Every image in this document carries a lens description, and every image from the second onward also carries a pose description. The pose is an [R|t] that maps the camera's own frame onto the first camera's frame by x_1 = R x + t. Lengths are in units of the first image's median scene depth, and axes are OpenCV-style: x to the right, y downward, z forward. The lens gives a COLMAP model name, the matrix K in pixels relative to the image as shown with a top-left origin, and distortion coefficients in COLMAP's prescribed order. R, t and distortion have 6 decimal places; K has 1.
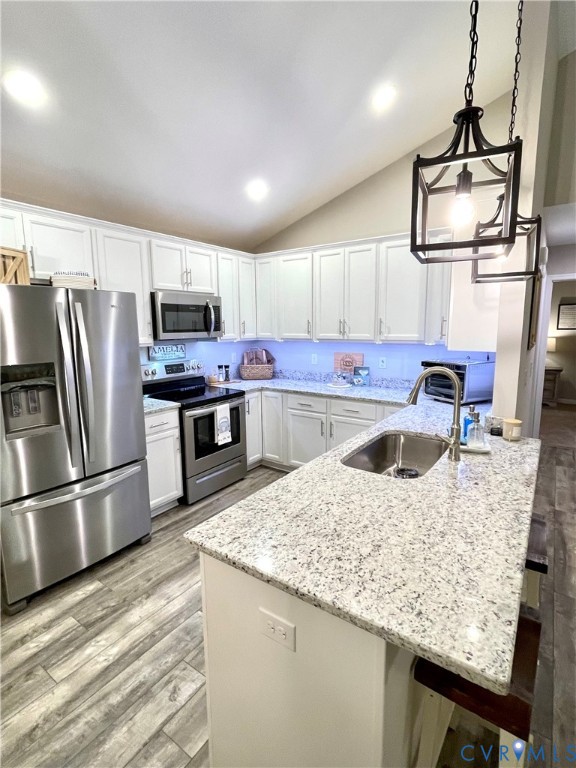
lens RADIAL K [[374.5, 0, 288.0], [0, 374.5, 384.0], [0, 0, 1]] dist [0.001309, 0.000100]
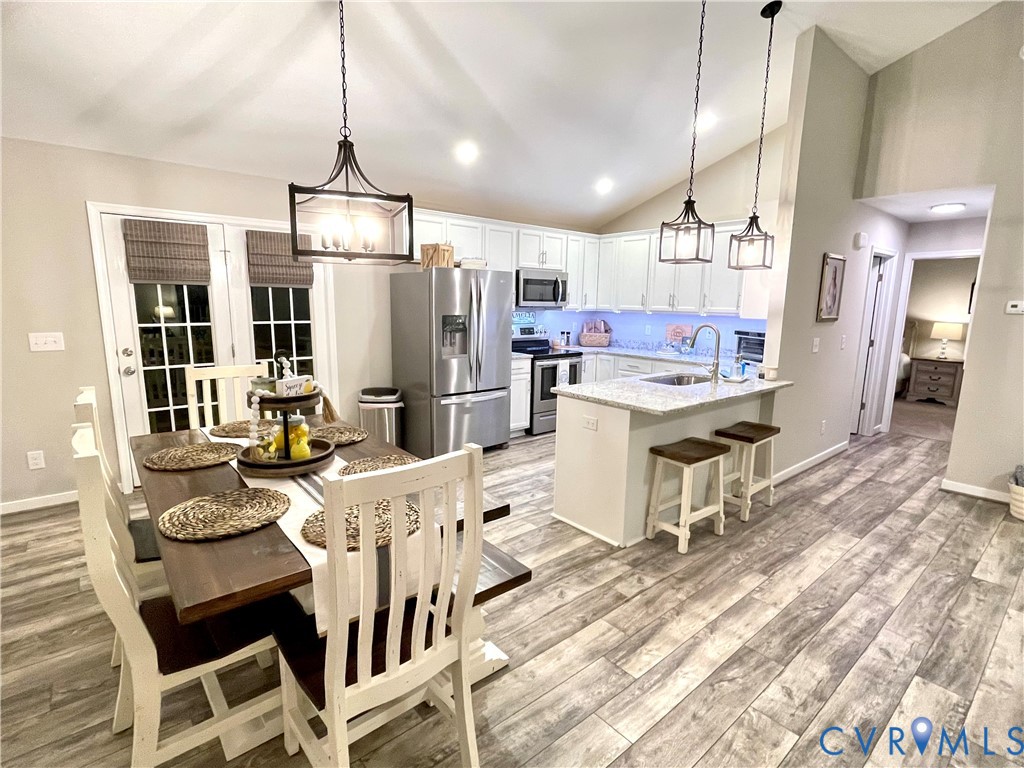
lens RADIAL K [[499.4, 0, 512.0], [0, 499.4, 384.0], [0, 0, 1]] dist [0.001309, 0.000100]
pose [[0.965568, 0.068052, -0.251094, 0.076976], [-0.066460, 0.997679, 0.014823, 0.116321], [0.251520, 0.002375, 0.967849, -0.623333]]
